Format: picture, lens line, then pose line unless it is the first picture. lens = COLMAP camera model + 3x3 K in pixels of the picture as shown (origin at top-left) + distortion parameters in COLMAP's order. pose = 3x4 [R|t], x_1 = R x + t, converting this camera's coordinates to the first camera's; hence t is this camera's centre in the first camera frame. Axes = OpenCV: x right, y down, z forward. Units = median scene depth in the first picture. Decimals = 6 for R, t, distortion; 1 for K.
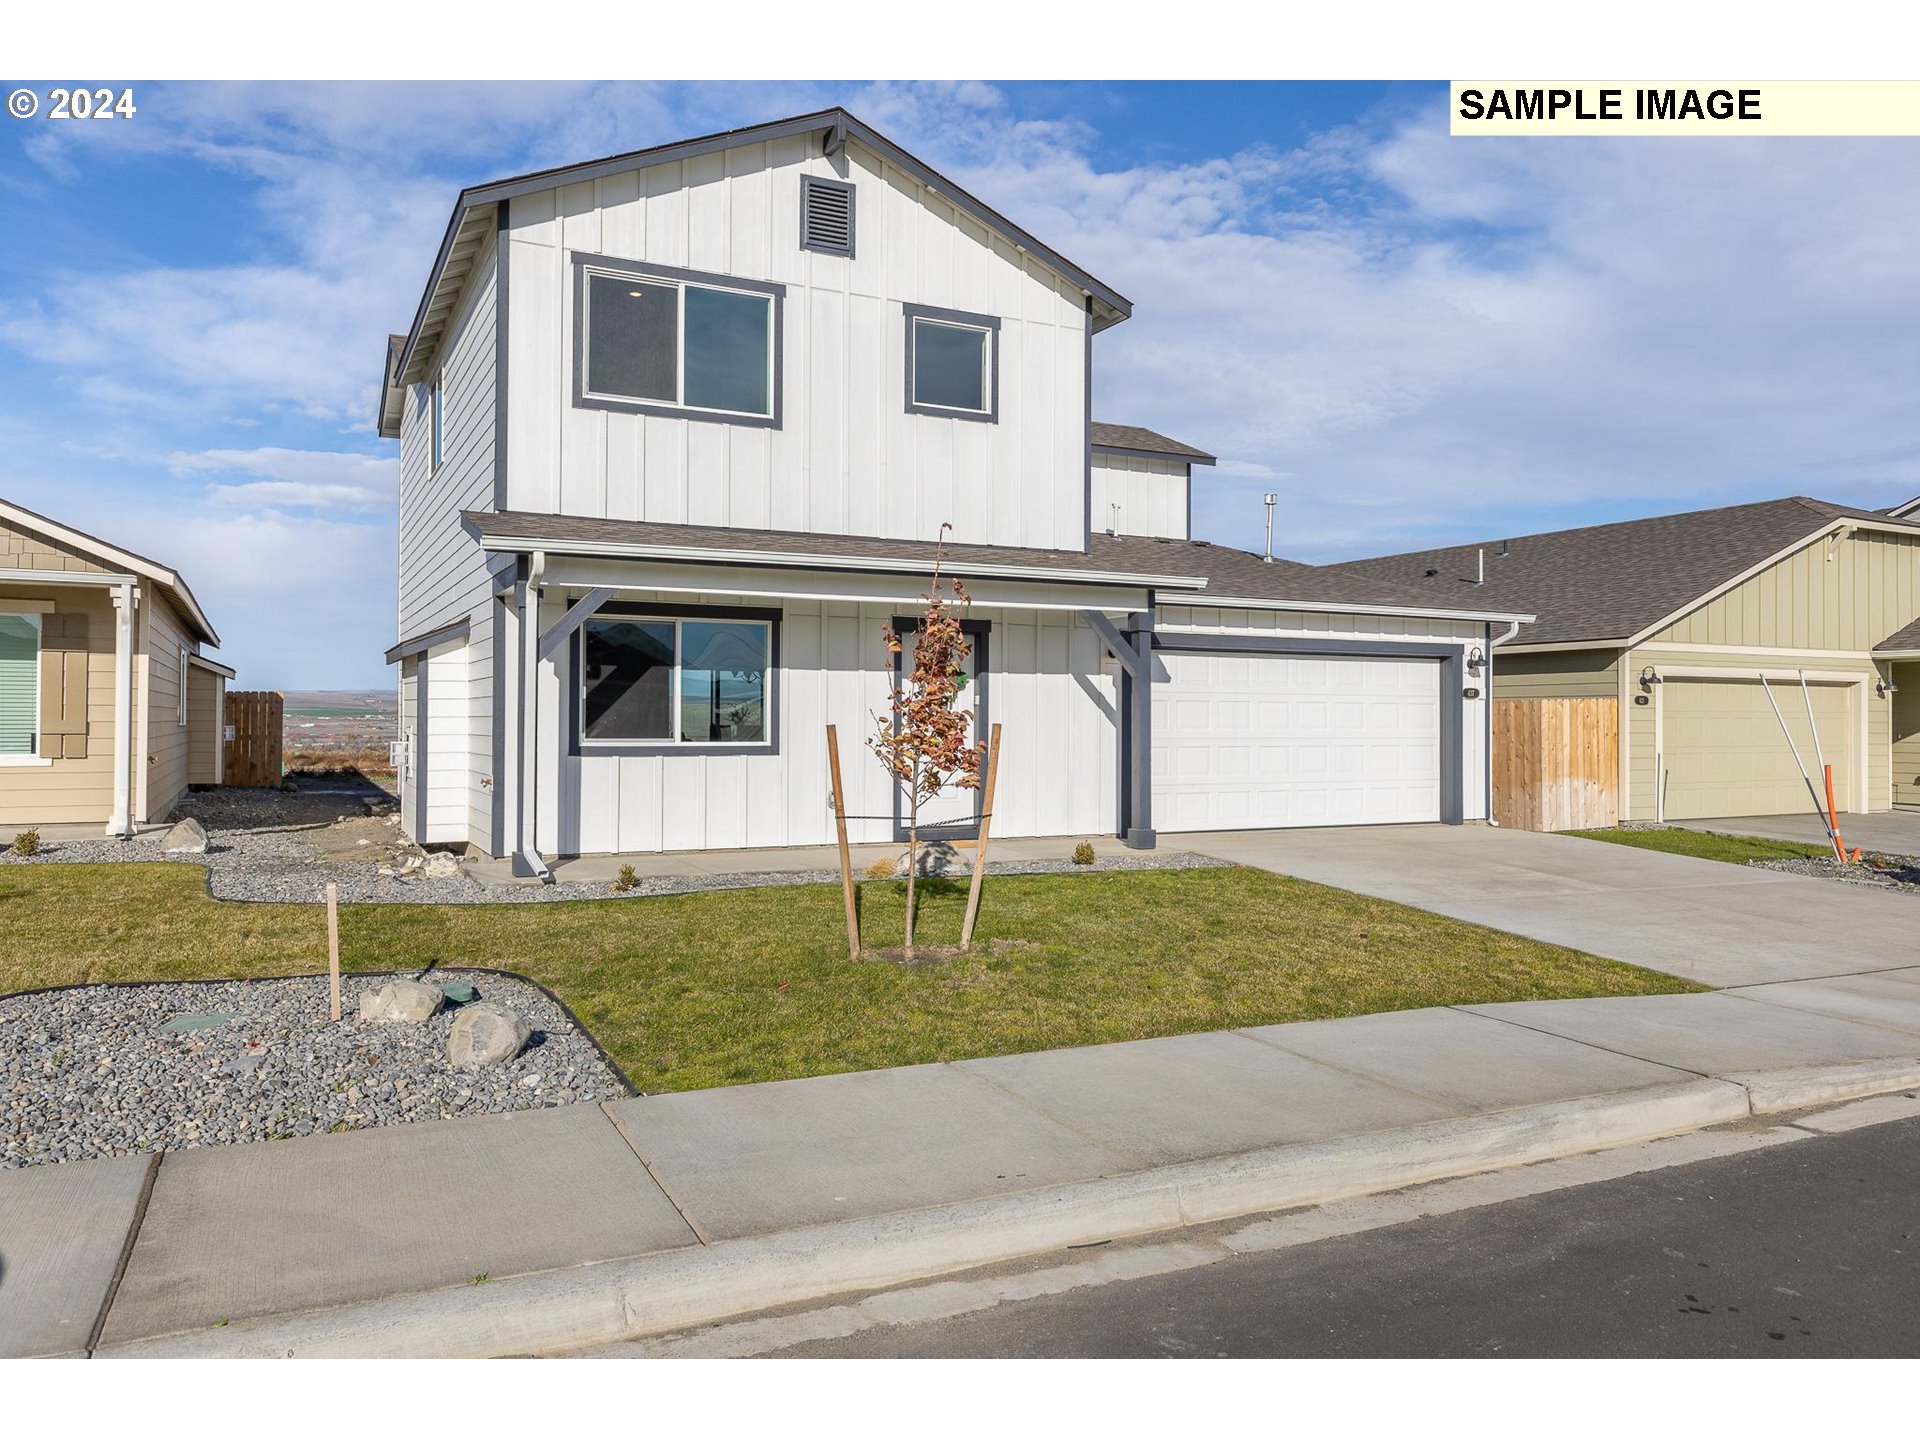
lens RADIAL K [[1305.7, 0, 959.1], [0, 1305.7, 702.6], [0, 0, 1]] dist [0.003922, 0.000019]
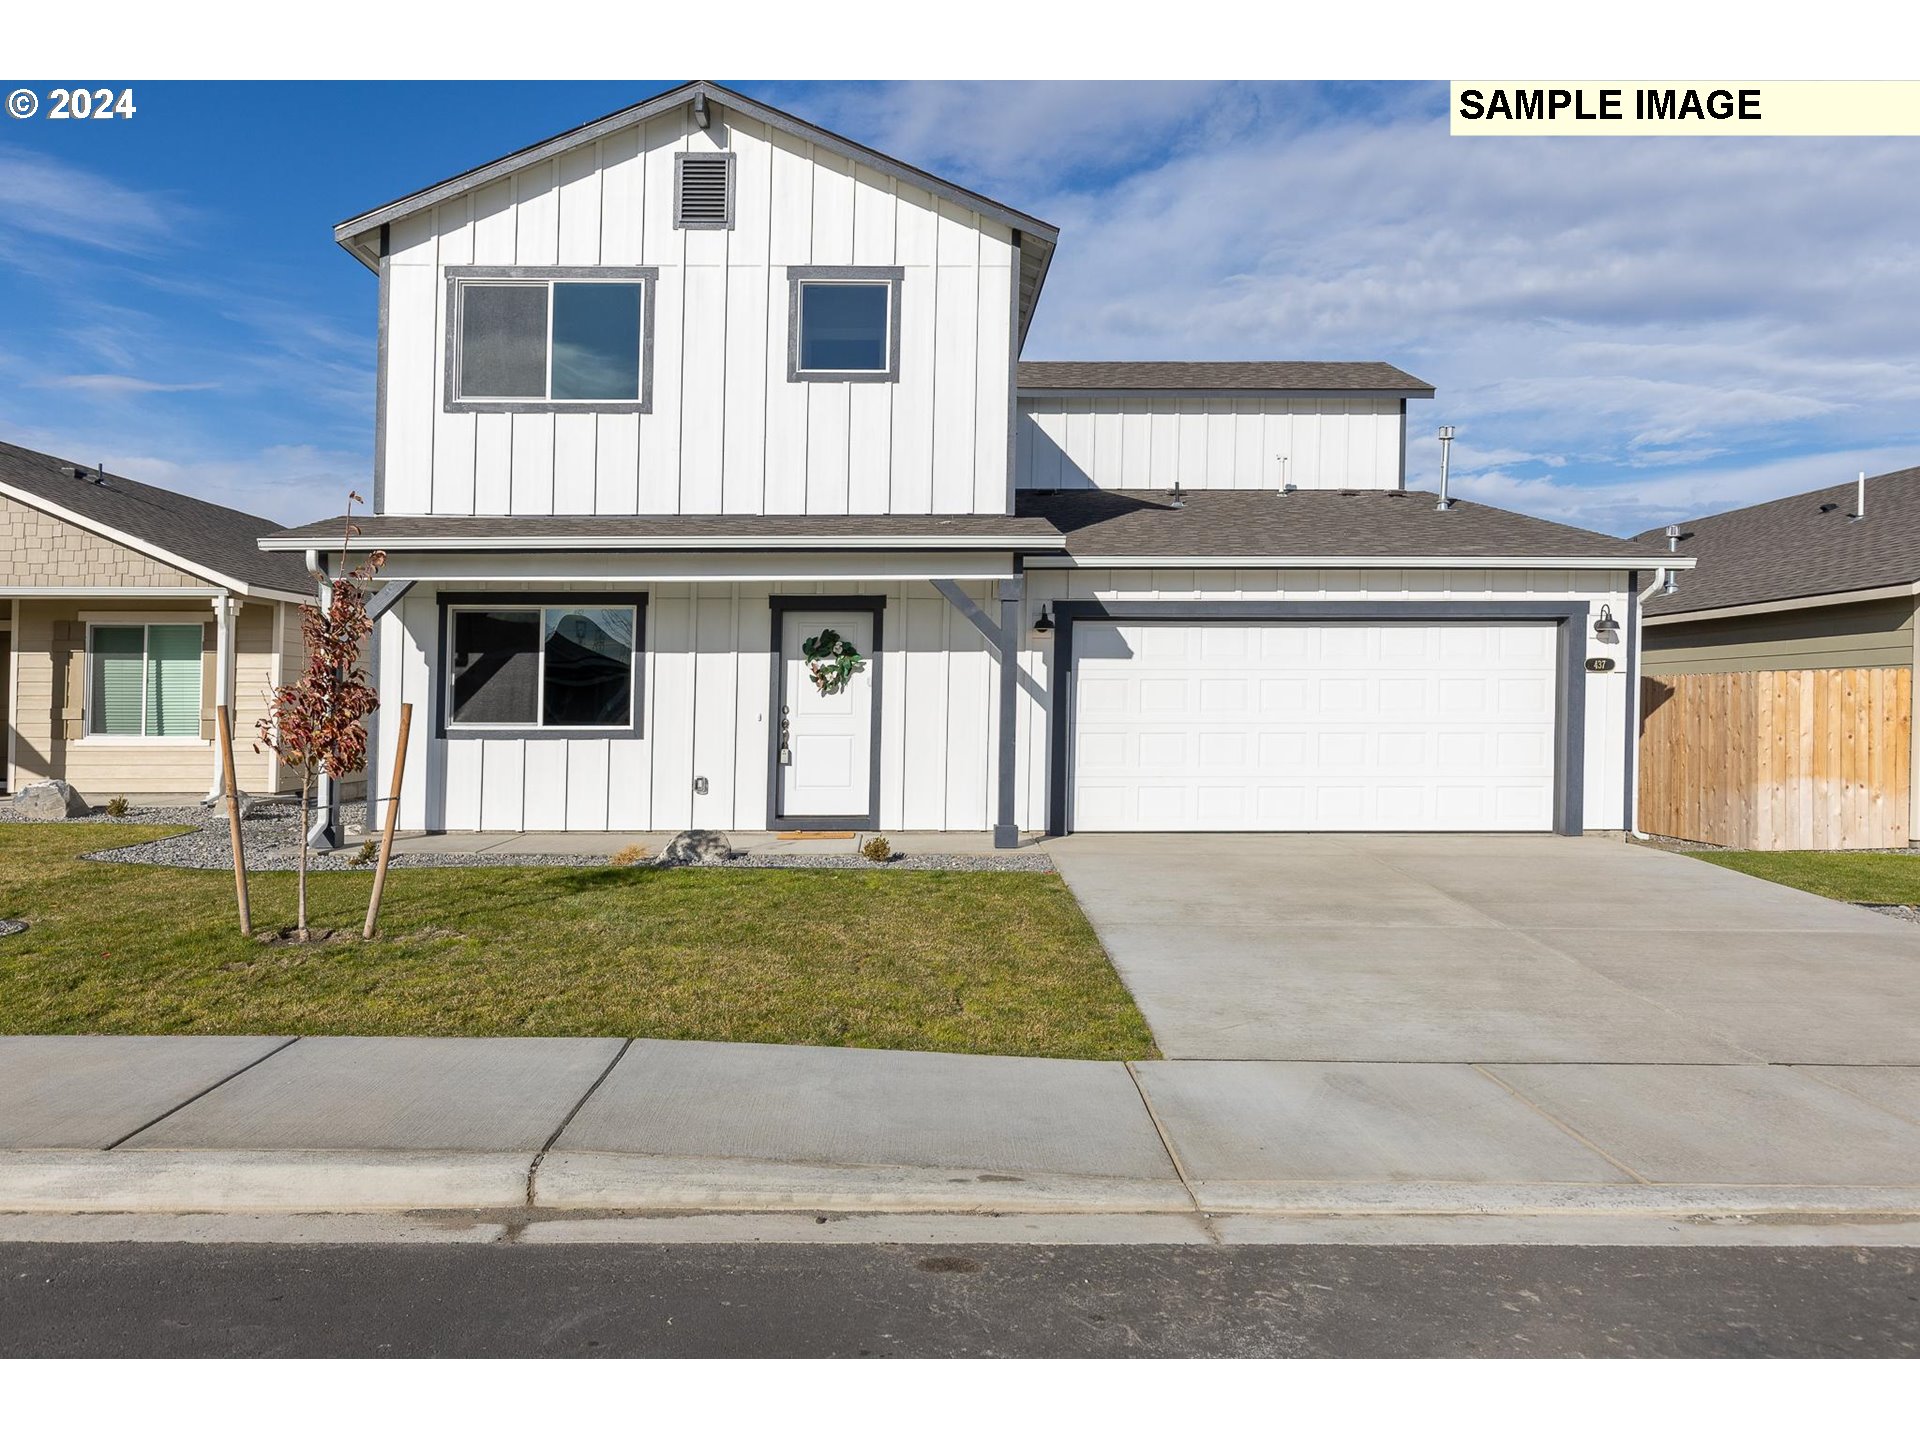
lens RADIAL K [[1338.8, 0, 959.9], [0, 1338.8, 691.5], [0, 0, 1]] dist [0.000372, 0.001831]
pose [[0.904345, -0.010934, -0.426662, 0.503859], [0.010683, 0.999938, -0.002980, 0.008994], [0.426669, -0.001863, 0.904406, 0.173911]]
